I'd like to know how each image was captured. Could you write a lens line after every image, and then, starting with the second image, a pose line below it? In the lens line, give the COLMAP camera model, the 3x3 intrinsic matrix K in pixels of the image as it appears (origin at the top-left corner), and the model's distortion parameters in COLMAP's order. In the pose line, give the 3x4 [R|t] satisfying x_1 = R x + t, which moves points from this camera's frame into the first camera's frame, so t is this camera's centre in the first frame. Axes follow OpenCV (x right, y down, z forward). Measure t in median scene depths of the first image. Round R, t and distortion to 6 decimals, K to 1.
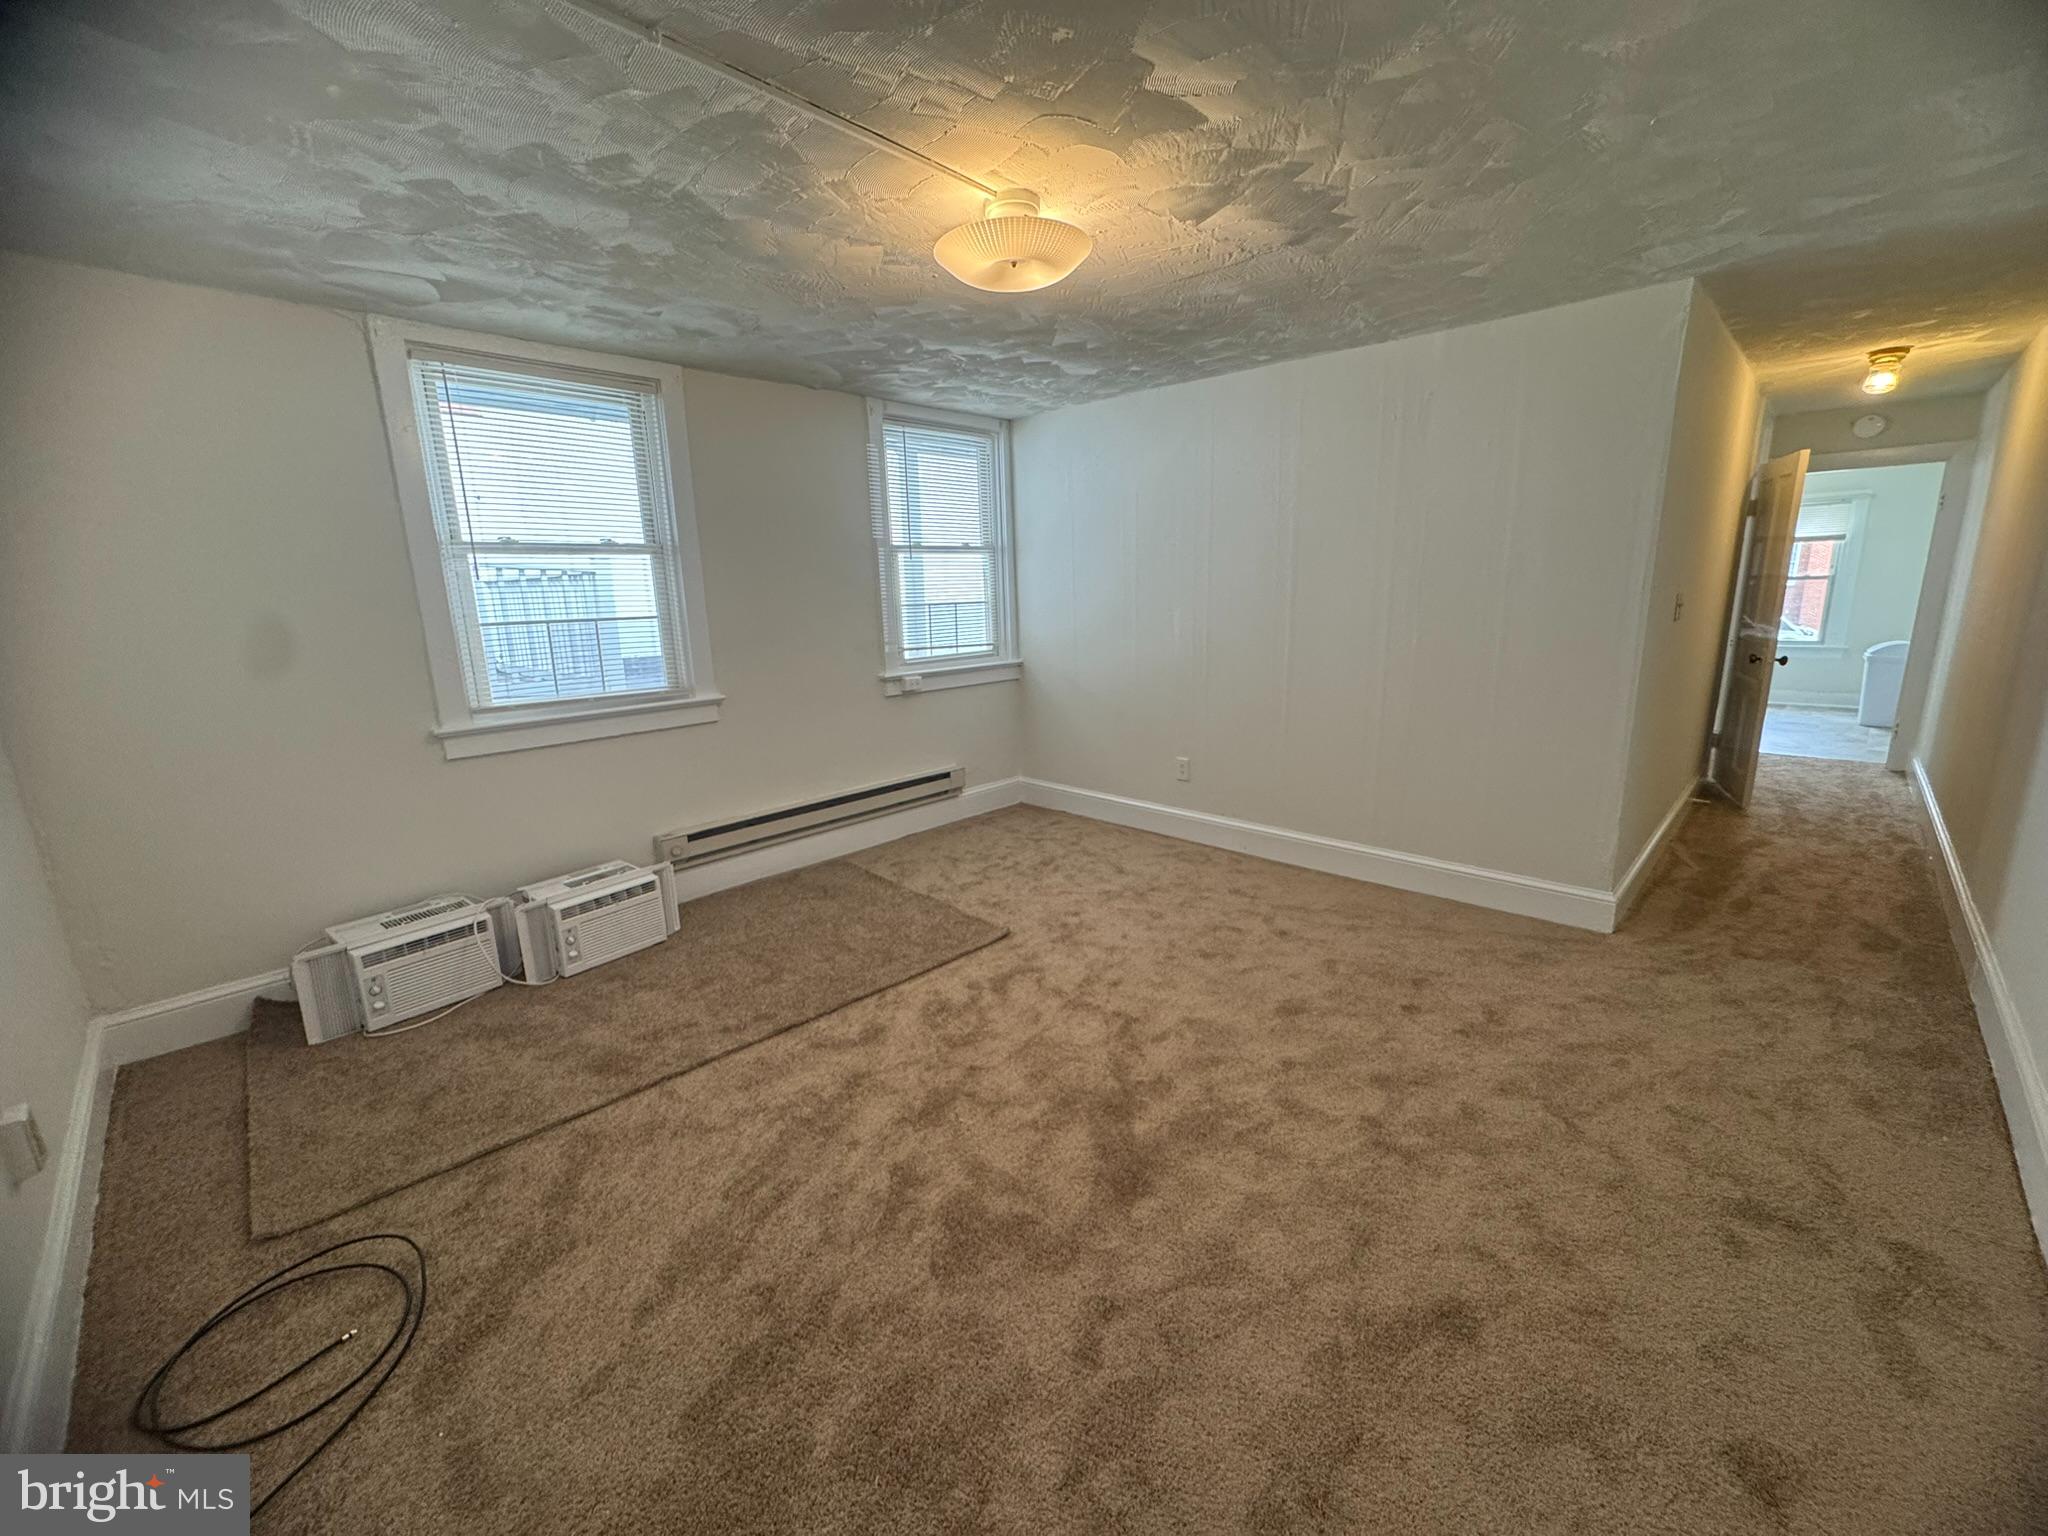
lens RADIAL K [[818.7, 0, 1026.1], [0, 818.7, 761.5], [0, 0, 1]] dist [-0.000394, 0.000034]
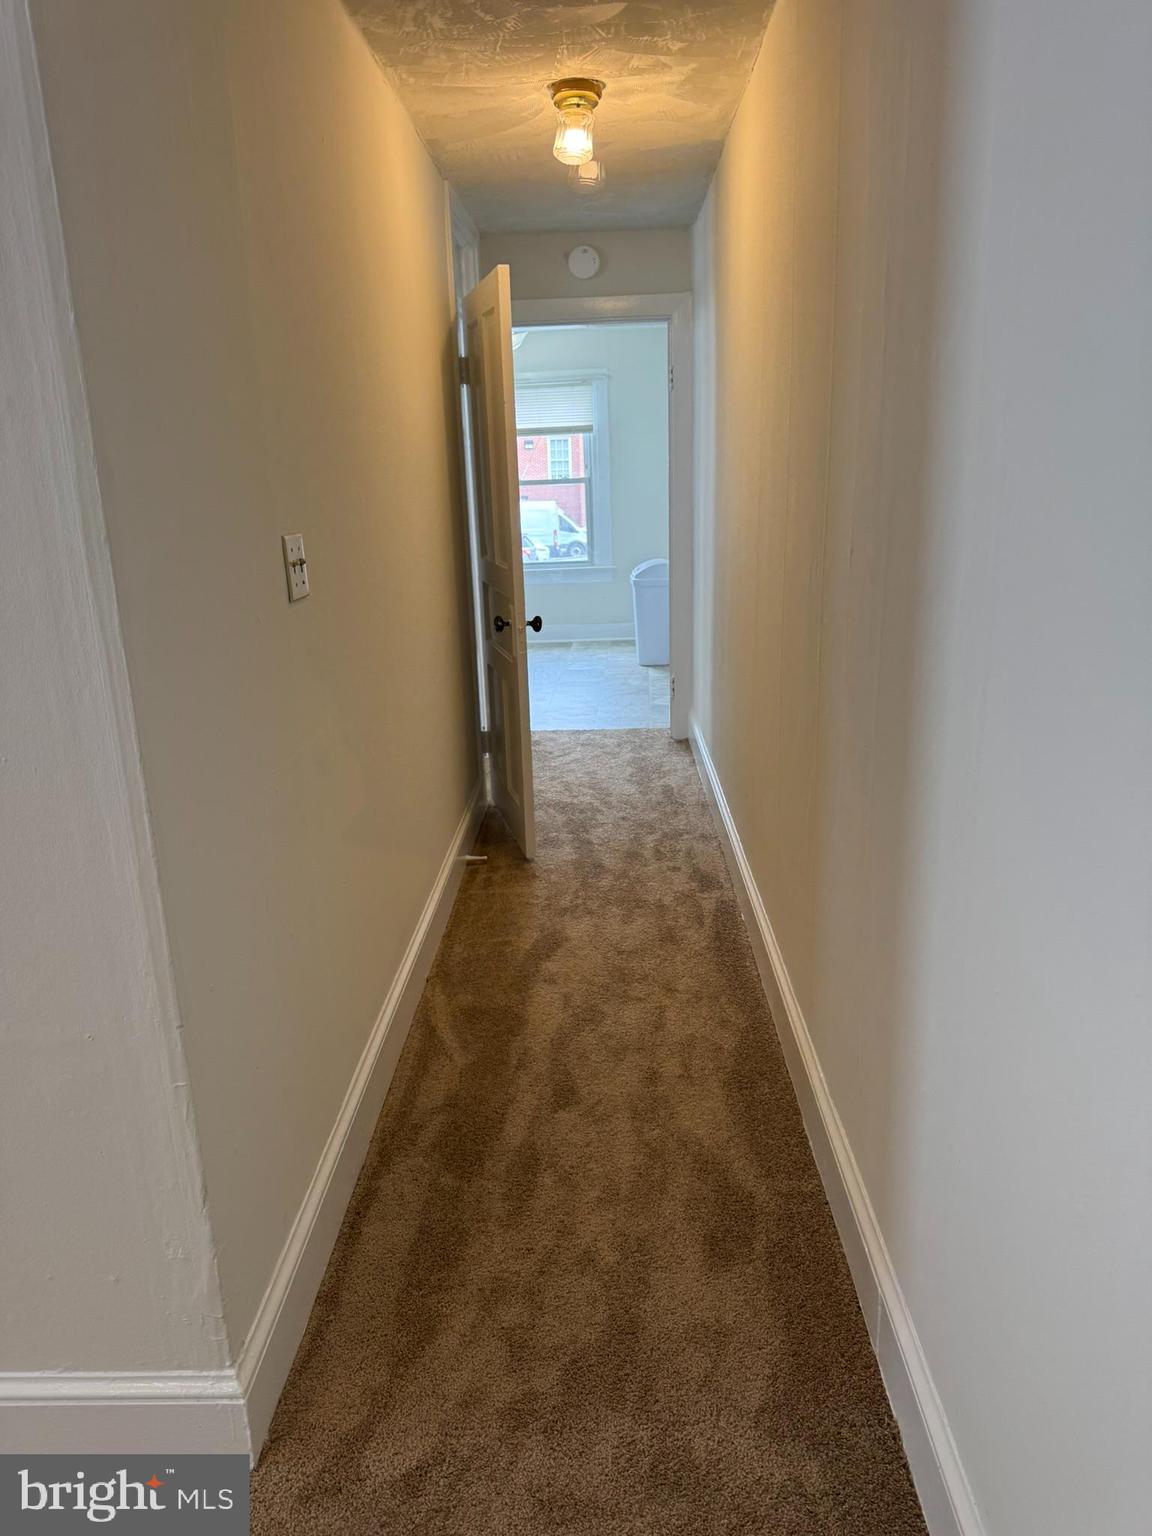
lens RADIAL K [[1073.9, 0, 574.8], [0, 1073.9, 768.0], [0, 0, 1]] dist [0.051067, -0.001114]
pose [[0.737034, -0.182763, 0.650675, 0.406532], [0.155709, 0.982762, 0.099665, -0.094732], [-0.657674, 0.027859, 0.752787, 0.379821]]
